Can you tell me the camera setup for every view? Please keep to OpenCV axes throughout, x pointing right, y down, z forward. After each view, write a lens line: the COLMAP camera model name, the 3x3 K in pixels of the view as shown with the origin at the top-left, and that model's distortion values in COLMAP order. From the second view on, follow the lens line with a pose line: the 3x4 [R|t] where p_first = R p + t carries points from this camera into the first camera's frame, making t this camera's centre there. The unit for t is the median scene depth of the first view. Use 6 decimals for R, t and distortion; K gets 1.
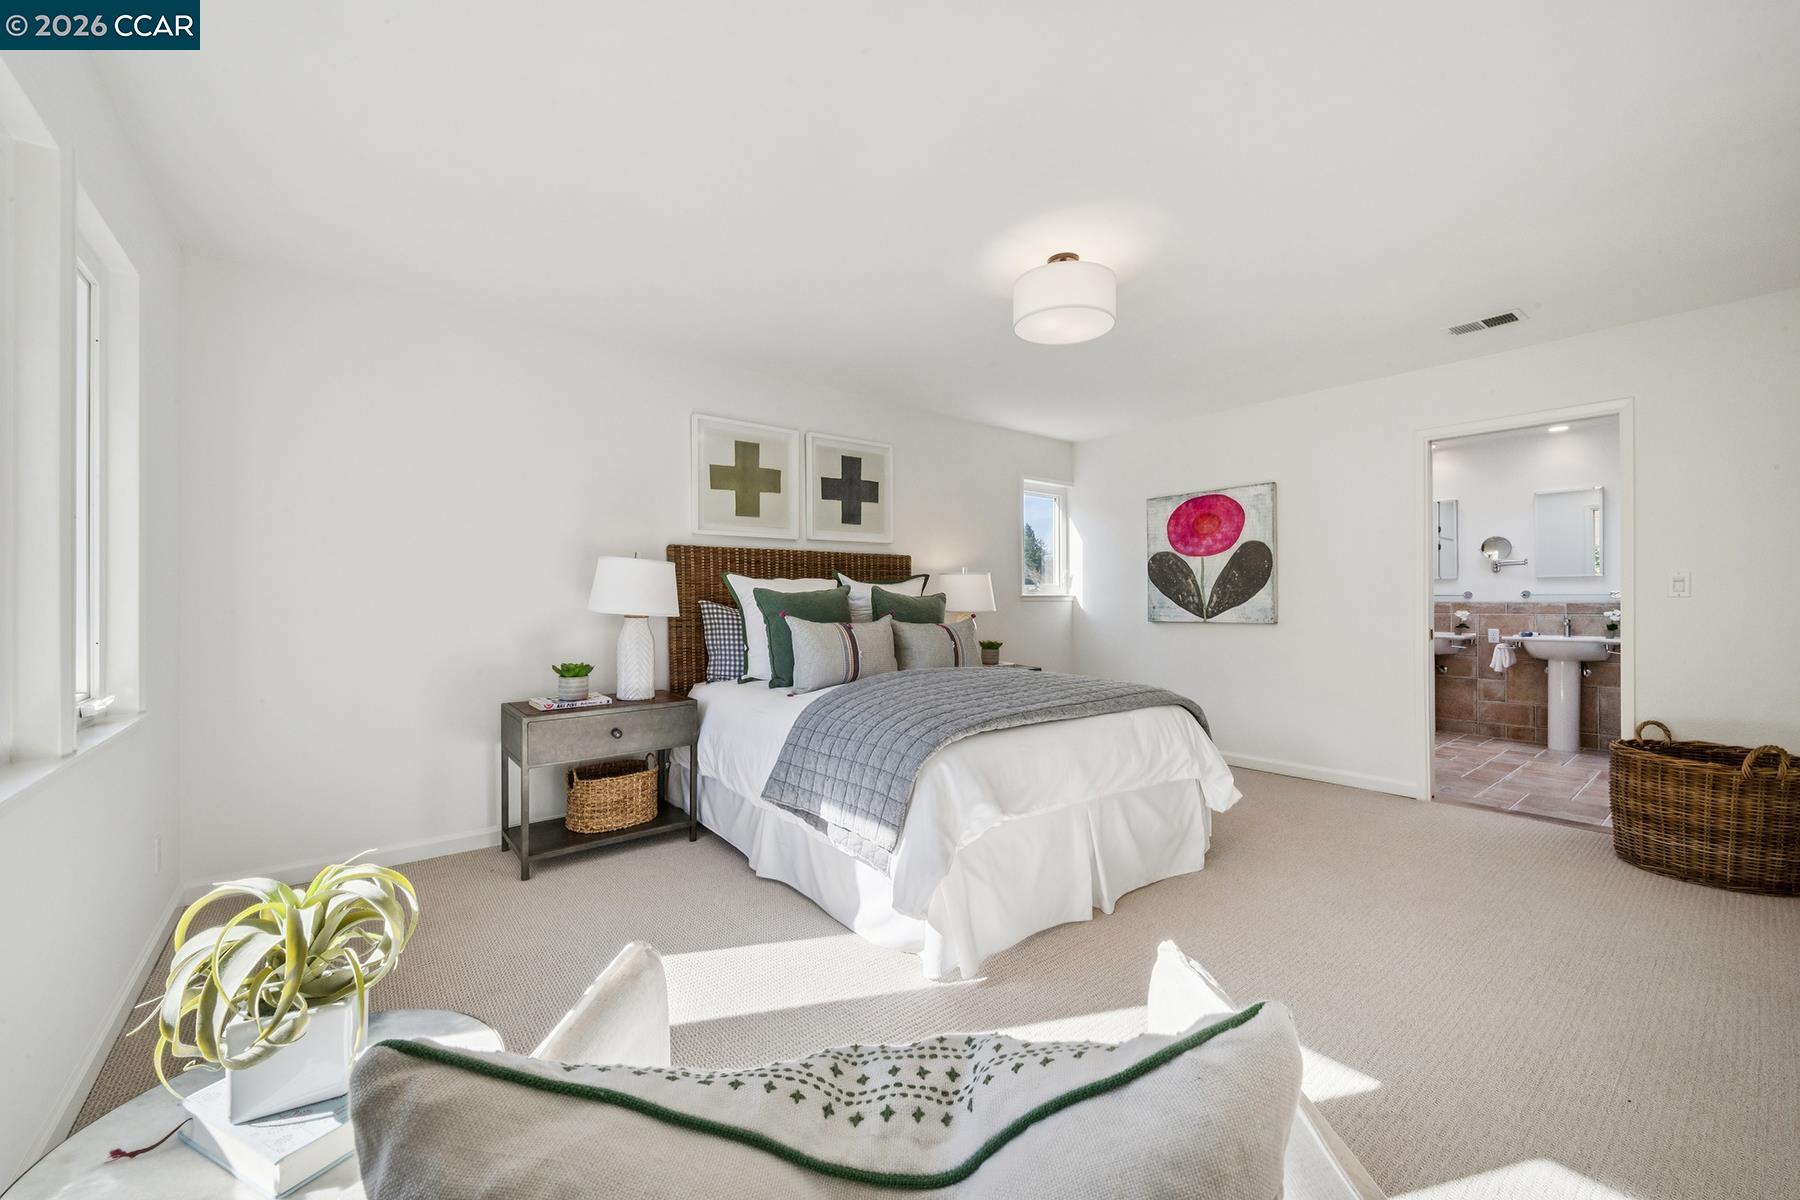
lens RADIAL K [[704.4, 0, 902.9], [0, 704.4, 597.3], [0, 0, 1]] dist [-0.001326, -0.000059]
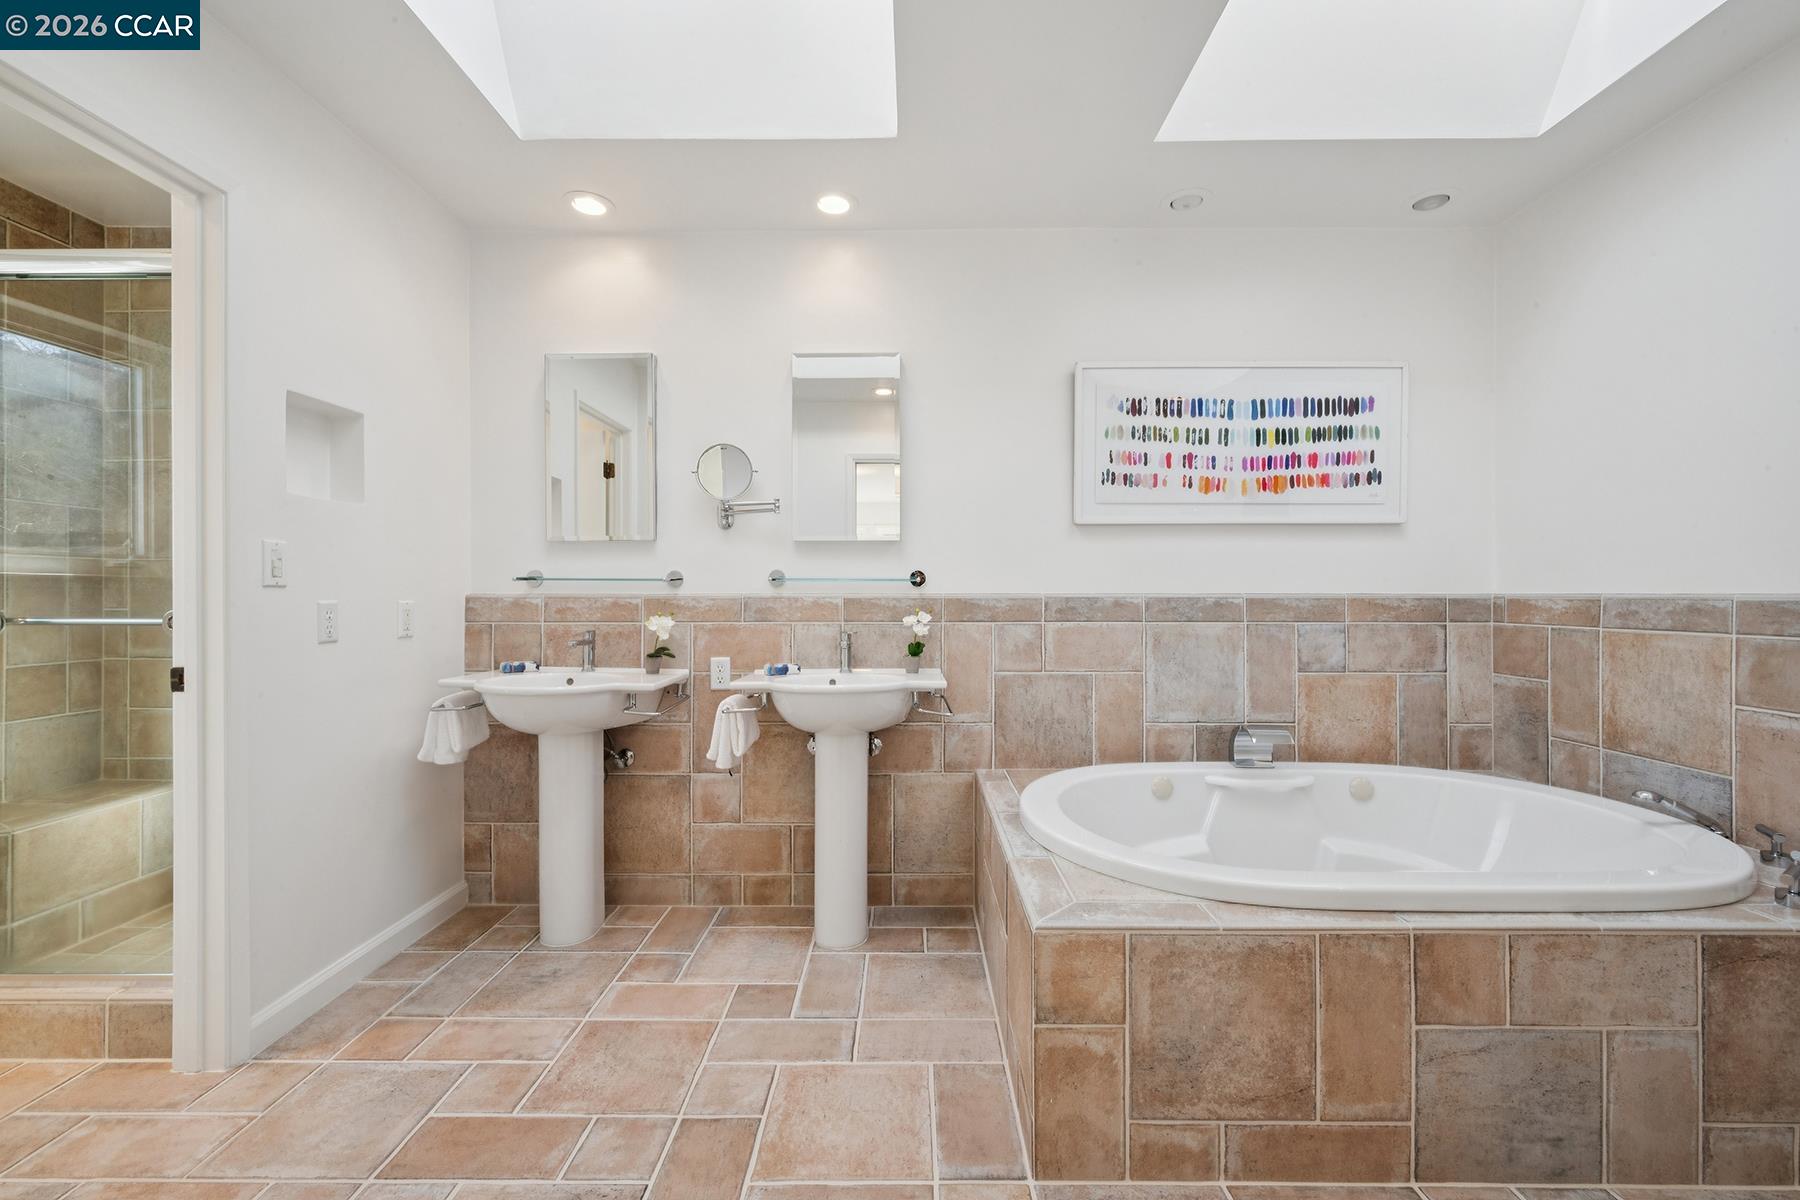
lens RADIAL K [[772.2, 0, 903.7], [0, 772.2, 588.5], [0, 0, 1]] dist [0.000002, 0.000007]
pose [[0.636718, -0.003789, 0.771087, 0.562597], [-0.003290, 0.999965, 0.007631, -0.002000], [-0.771089, -0.007395, 0.636684, 0.630290]]
